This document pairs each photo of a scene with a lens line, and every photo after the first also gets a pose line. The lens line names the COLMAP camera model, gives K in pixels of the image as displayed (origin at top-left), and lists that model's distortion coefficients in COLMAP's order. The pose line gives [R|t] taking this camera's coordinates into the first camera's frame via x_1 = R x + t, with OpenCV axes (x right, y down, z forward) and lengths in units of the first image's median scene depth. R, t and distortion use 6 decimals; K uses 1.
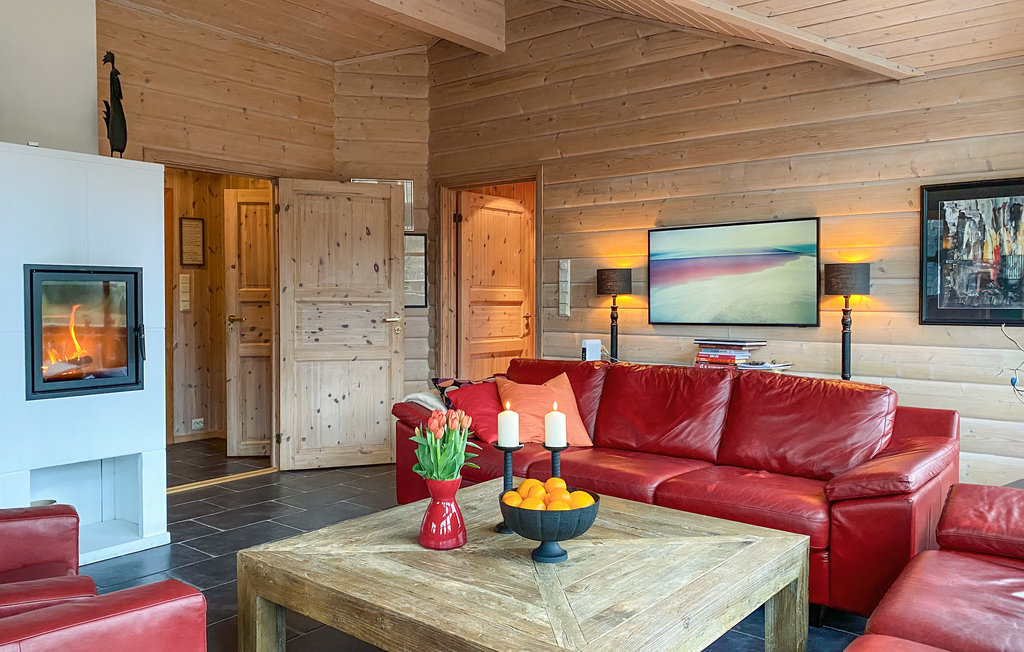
lens RADIAL K [[794.4, 0, 561.8], [0, 794.4, 313.5], [0, 0, 1]] dist [0.000306, 0.002423]
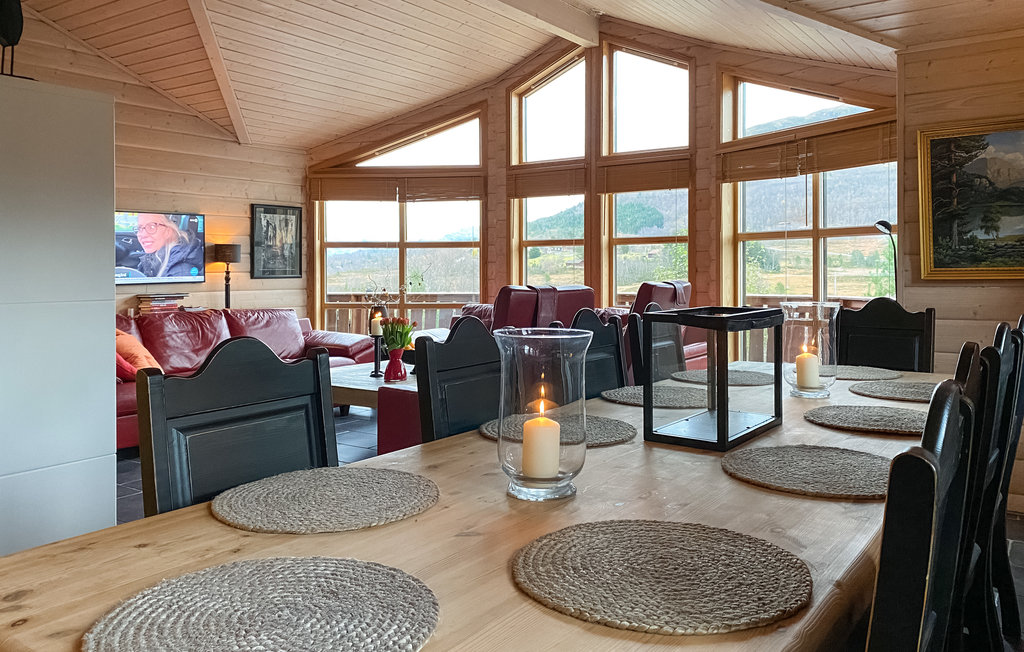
lens RADIAL K [[781.8, 0, 508.7], [0, 781.8, 295.3], [0, 0, 1]] dist [0.072215, -0.163814]
pose [[-0.030309, -0.040596, 0.998716, -1.421637], [0.021389, 0.998920, 0.041253, -0.010963], [-0.999312, 0.022612, -0.029408, 0.470729]]
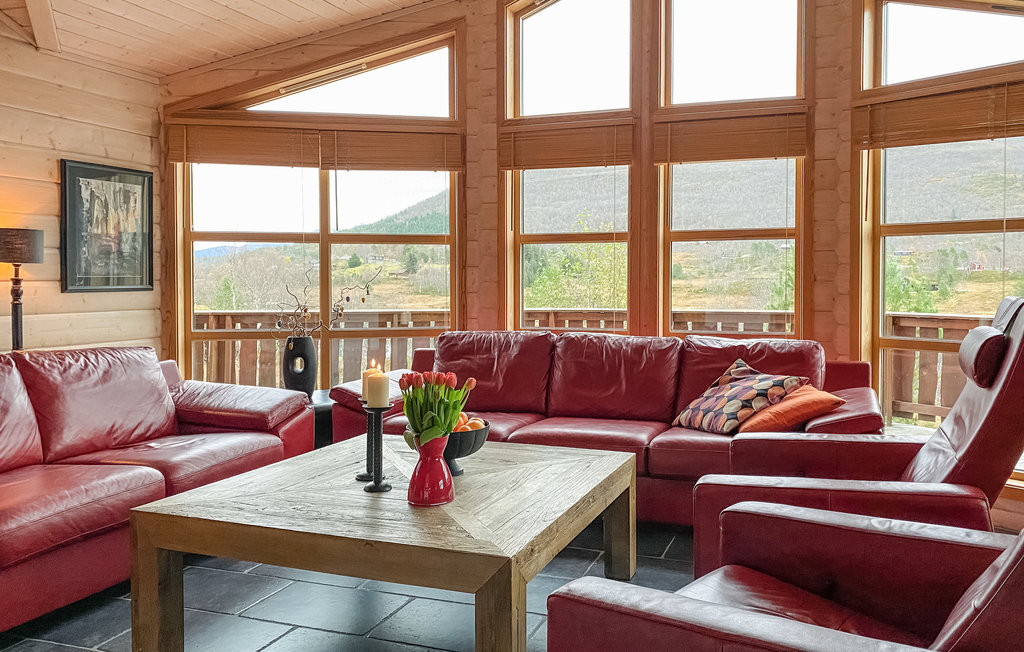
lens RADIAL K [[794.4, 0, 561.8], [0, 794.4, 313.5], [0, 0, 1]] dist [0.000306, 0.002423]
pose [[-0.311308, -0.050615, 0.948960, -0.759669], [0.016195, 0.998153, 0.058551, -0.009787], [-0.950171, 0.033596, -0.309913, 0.720308]]
